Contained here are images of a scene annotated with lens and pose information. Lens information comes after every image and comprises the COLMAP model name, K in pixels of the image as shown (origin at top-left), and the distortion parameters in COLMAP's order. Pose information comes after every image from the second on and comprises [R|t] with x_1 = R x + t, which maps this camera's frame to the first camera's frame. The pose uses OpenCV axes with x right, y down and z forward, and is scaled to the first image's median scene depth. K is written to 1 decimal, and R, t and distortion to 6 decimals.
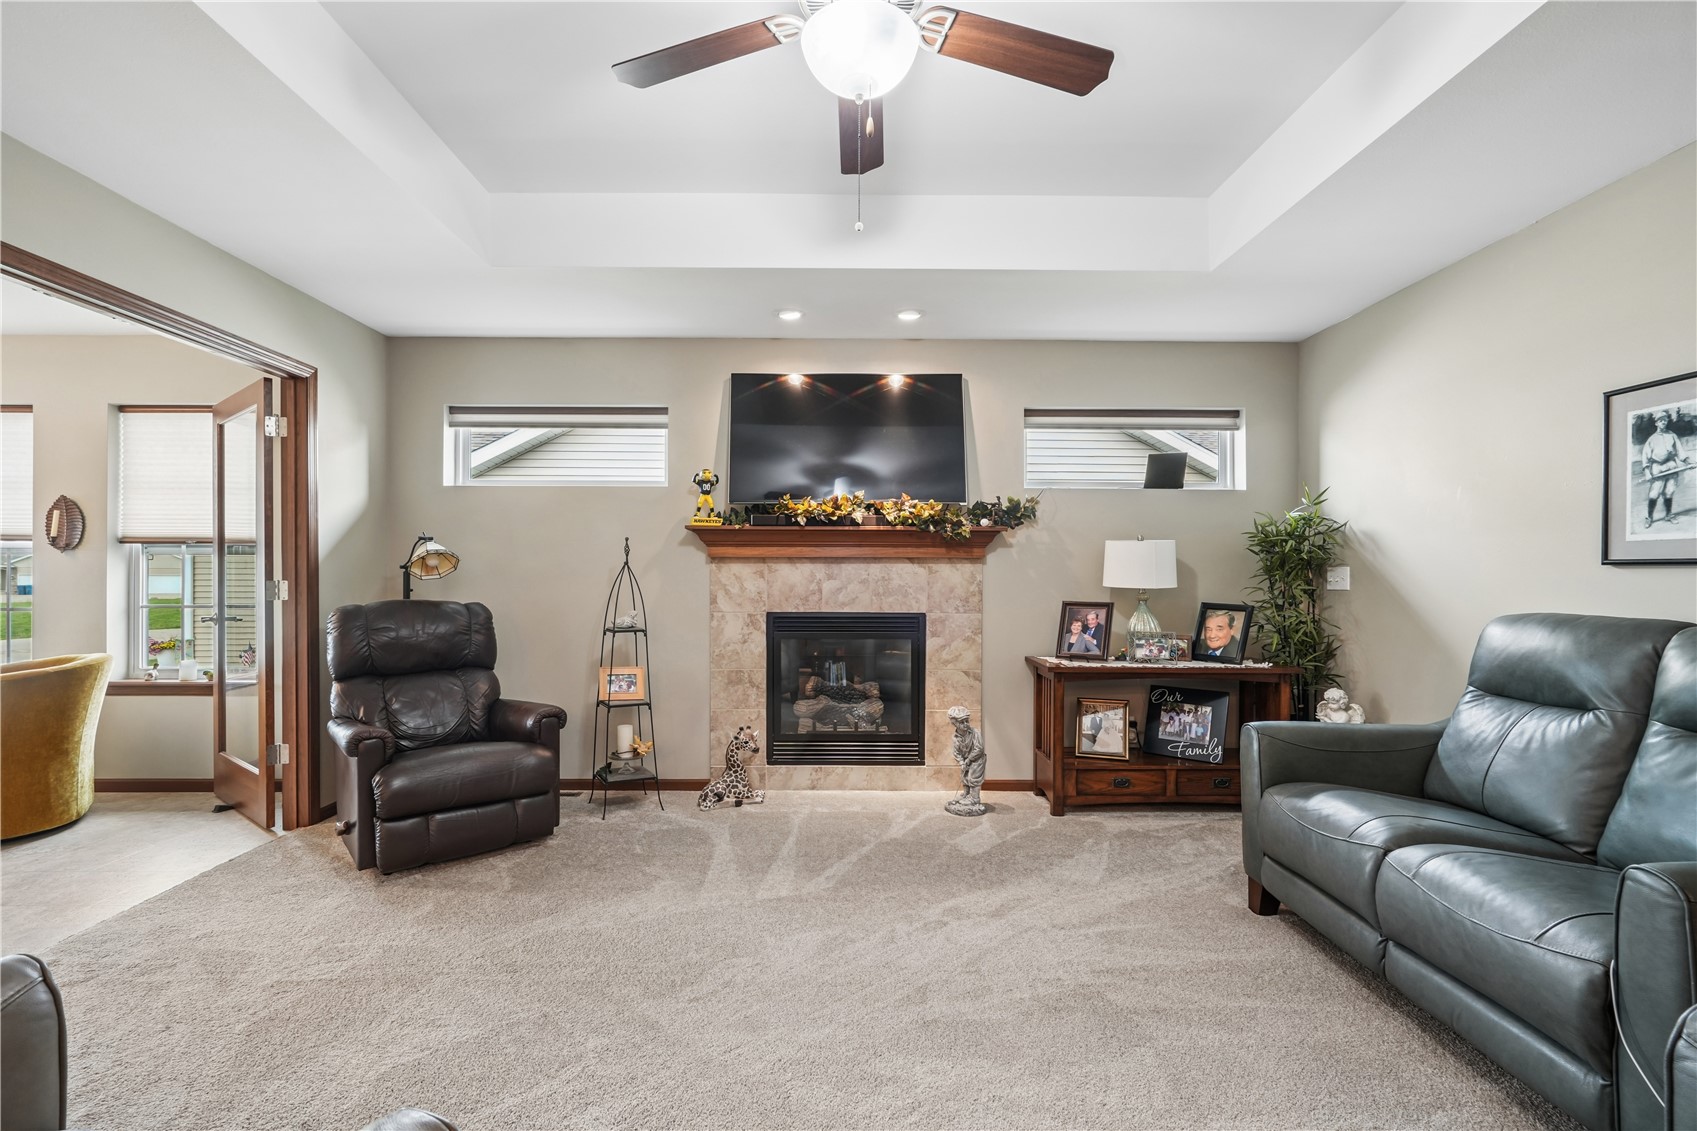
lens RADIAL K [[778.0, 0, 837.0], [0, 778.0, 568.0], [0, 0, 1]] dist [0.001330, 0.000970]
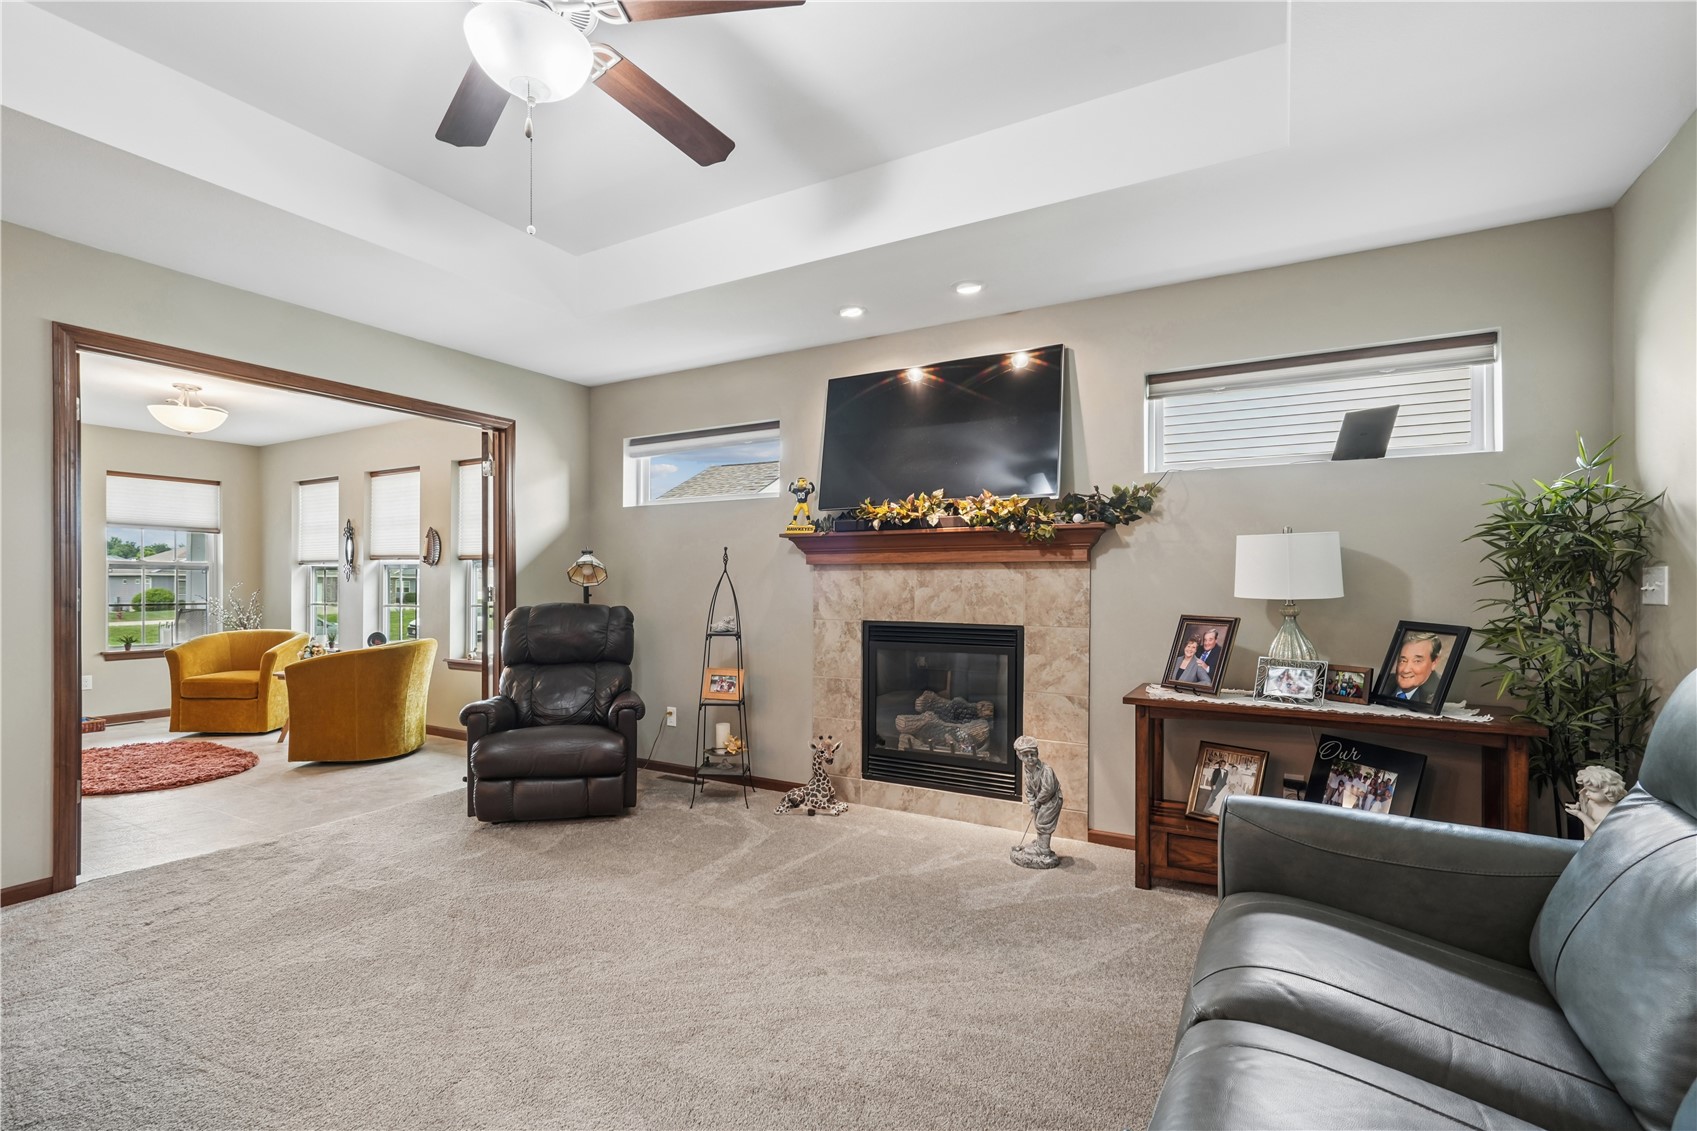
lens RADIAL K [[778.0, 0, 843.9], [0, 778.0, 571.9], [0, 0, 1]] dist [0.001330, 0.000970]
pose [[0.861937, -0.008423, -0.506945, 0.404091], [0.005026, 0.999955, -0.008069, 0.004235], [0.506990, 0.004407, 0.861940, 0.160870]]
